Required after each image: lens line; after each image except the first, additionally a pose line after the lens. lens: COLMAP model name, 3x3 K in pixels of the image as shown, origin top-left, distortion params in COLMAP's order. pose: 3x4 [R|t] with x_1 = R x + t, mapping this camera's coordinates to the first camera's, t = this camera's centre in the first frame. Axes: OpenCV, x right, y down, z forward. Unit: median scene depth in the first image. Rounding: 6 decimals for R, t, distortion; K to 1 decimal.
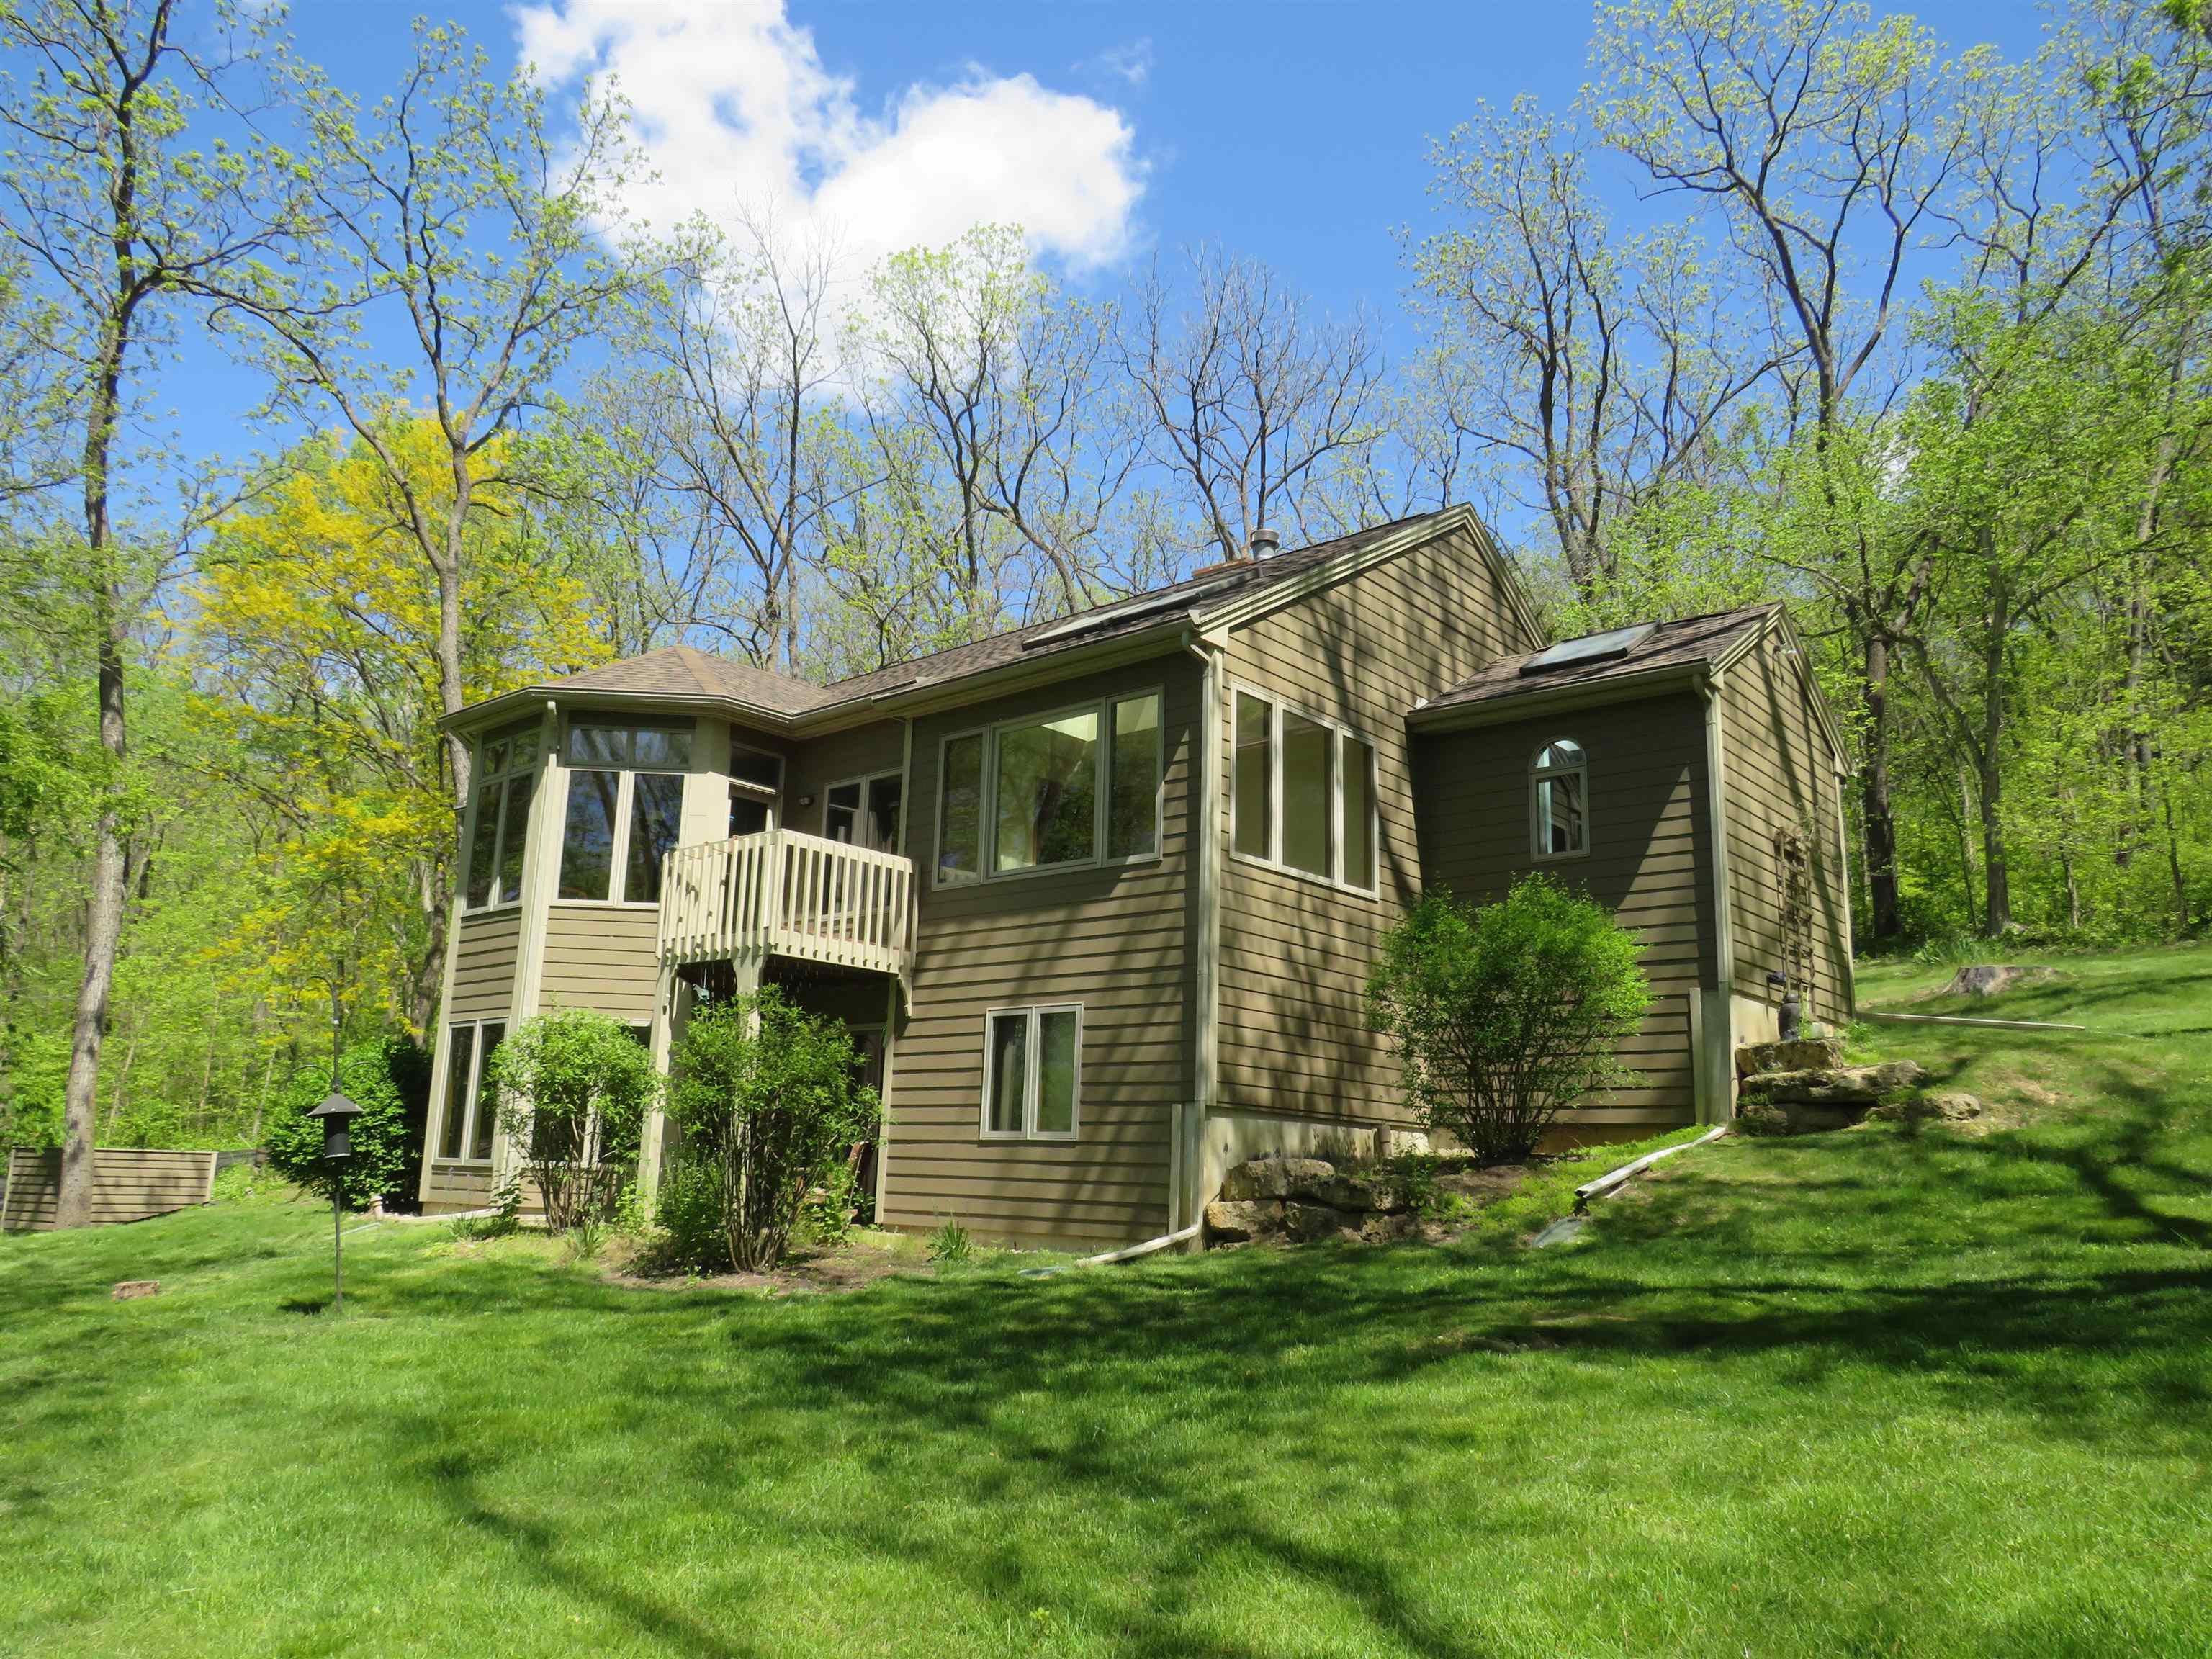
lens RADIAL K [[1575.9, 0, 1106.5], [0, 1575.9, 827.7], [0, 0, 1]] dist [-0.031910, 0.010258]
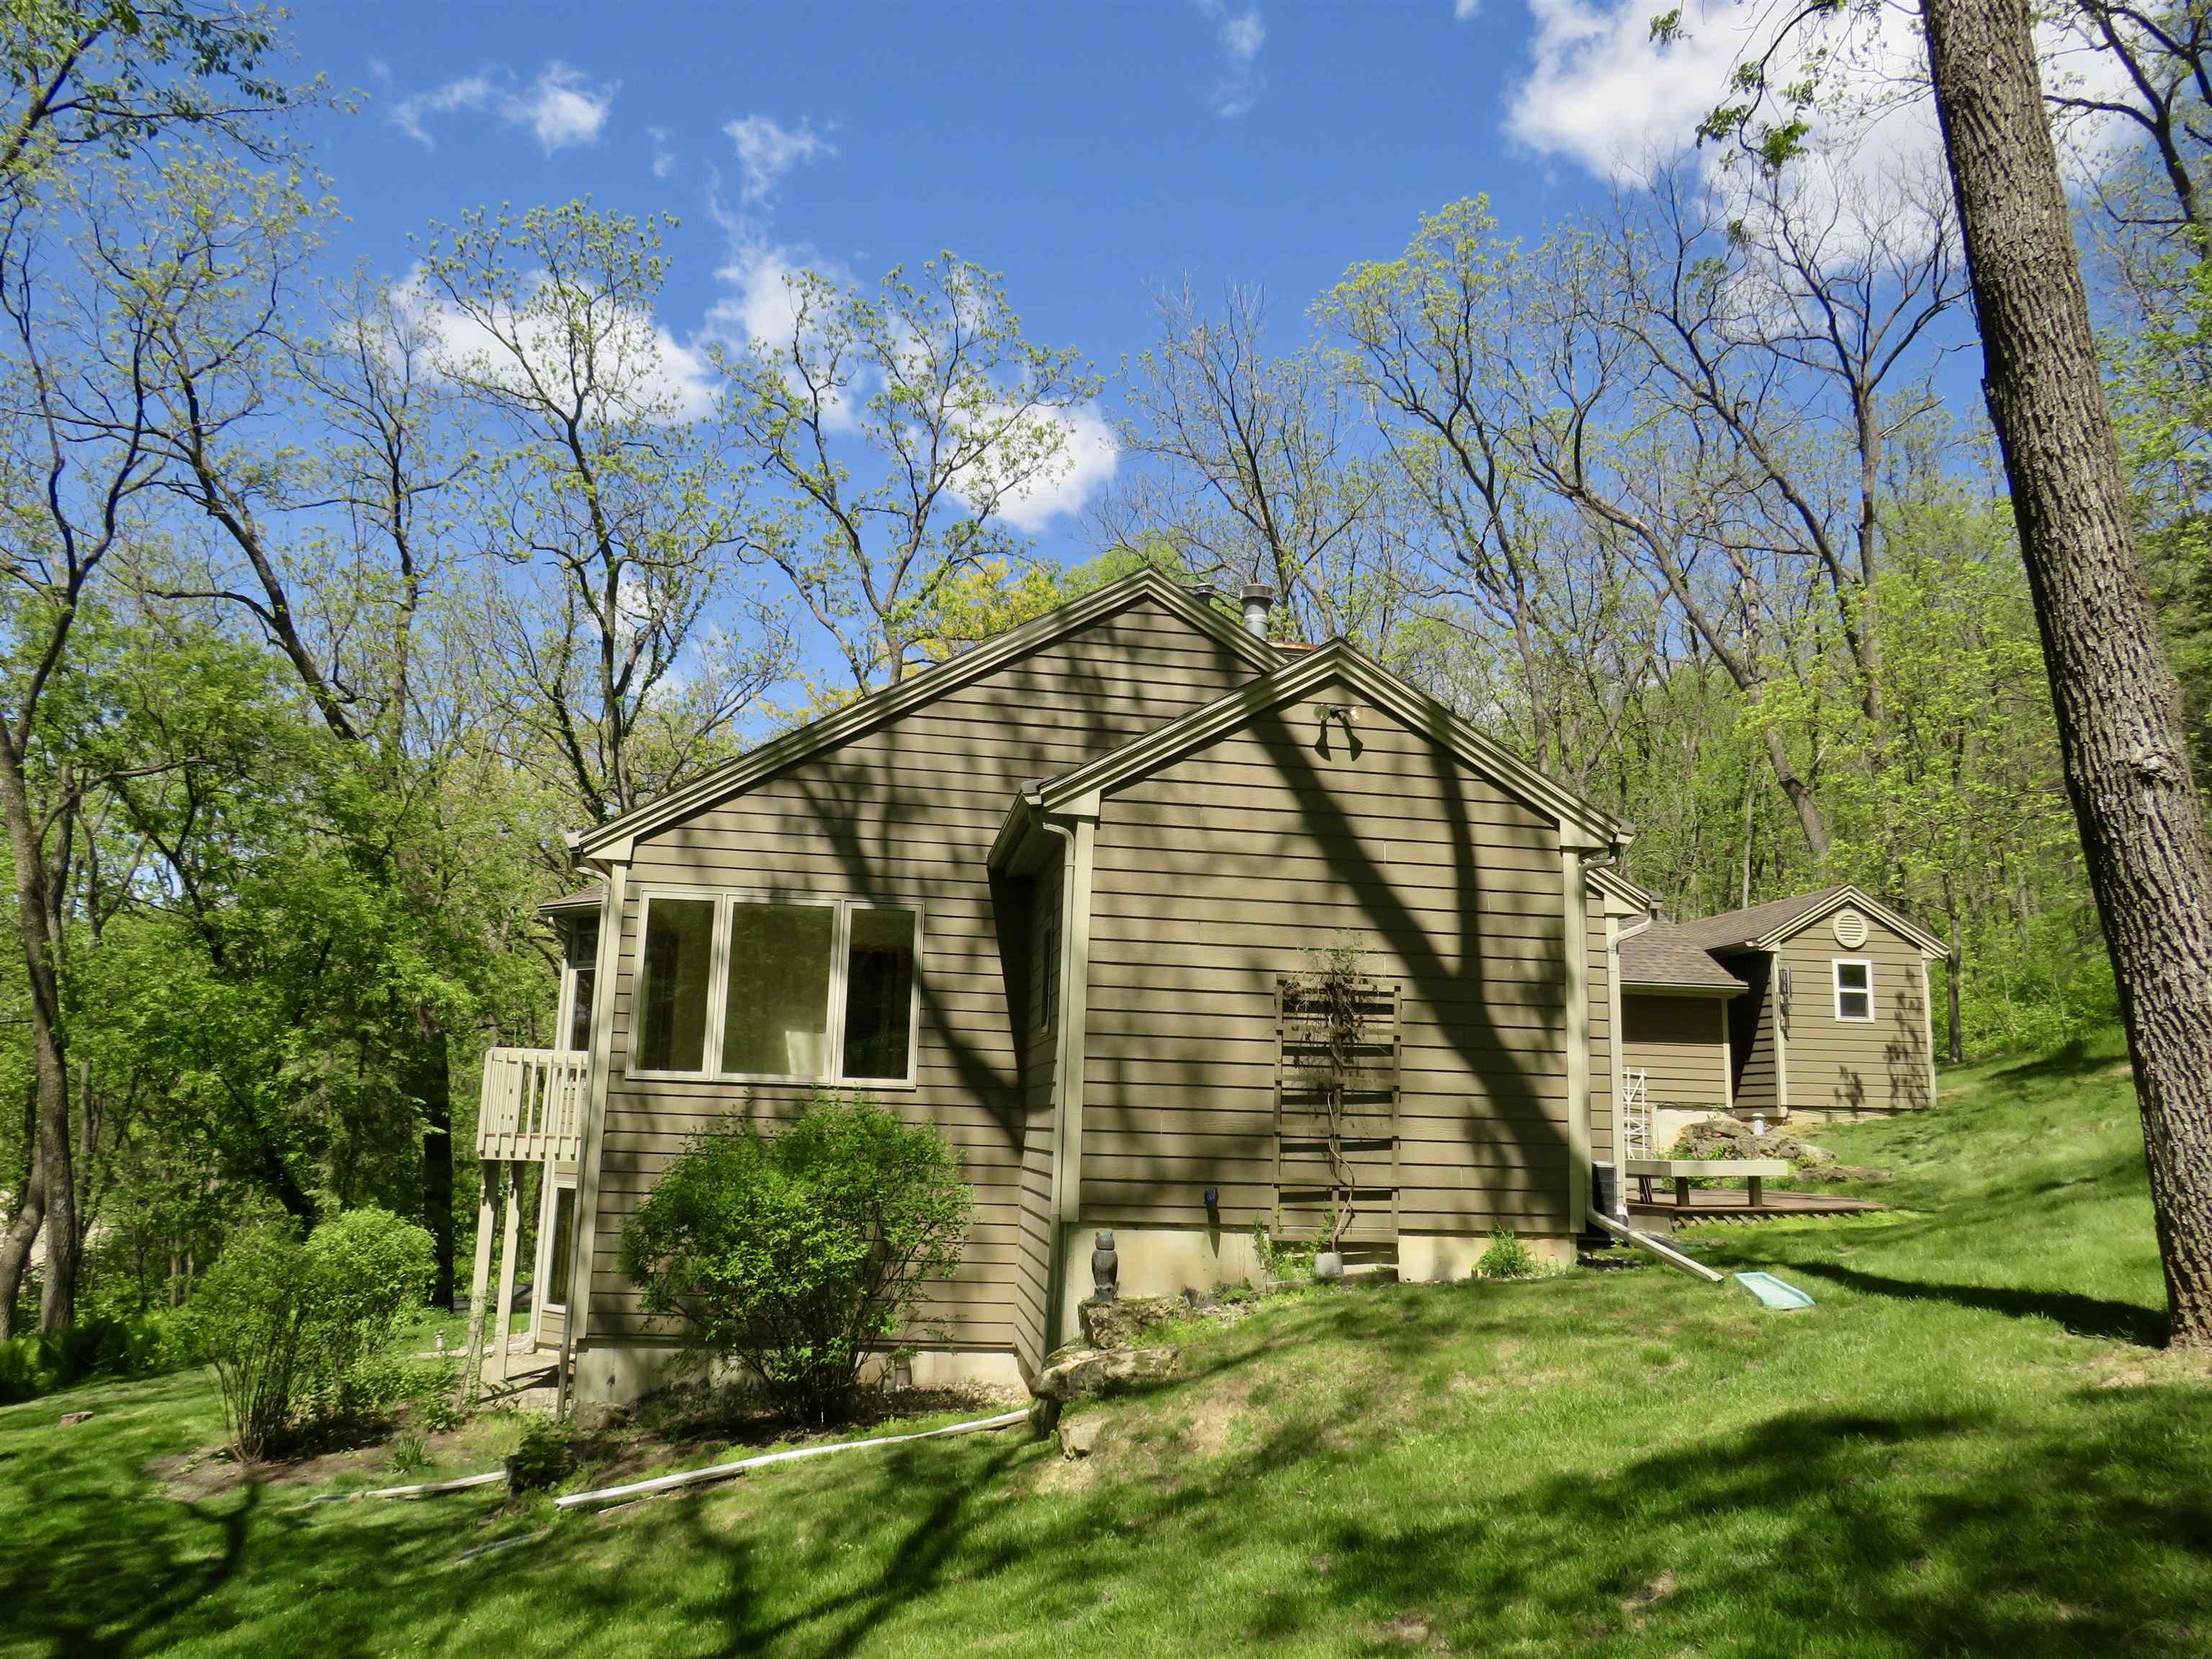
lens RADIAL K [[1575.9, 0, 1090.6], [0, 1575.9, 832.2], [0, 0, 1]] dist [-0.031910, 0.010258]
pose [[0.746693, -0.127371, -0.652860, 0.829075], [0.136176, 0.989979, -0.037394, -0.049082], [0.651081, -0.060982, 0.756555, 0.396189]]
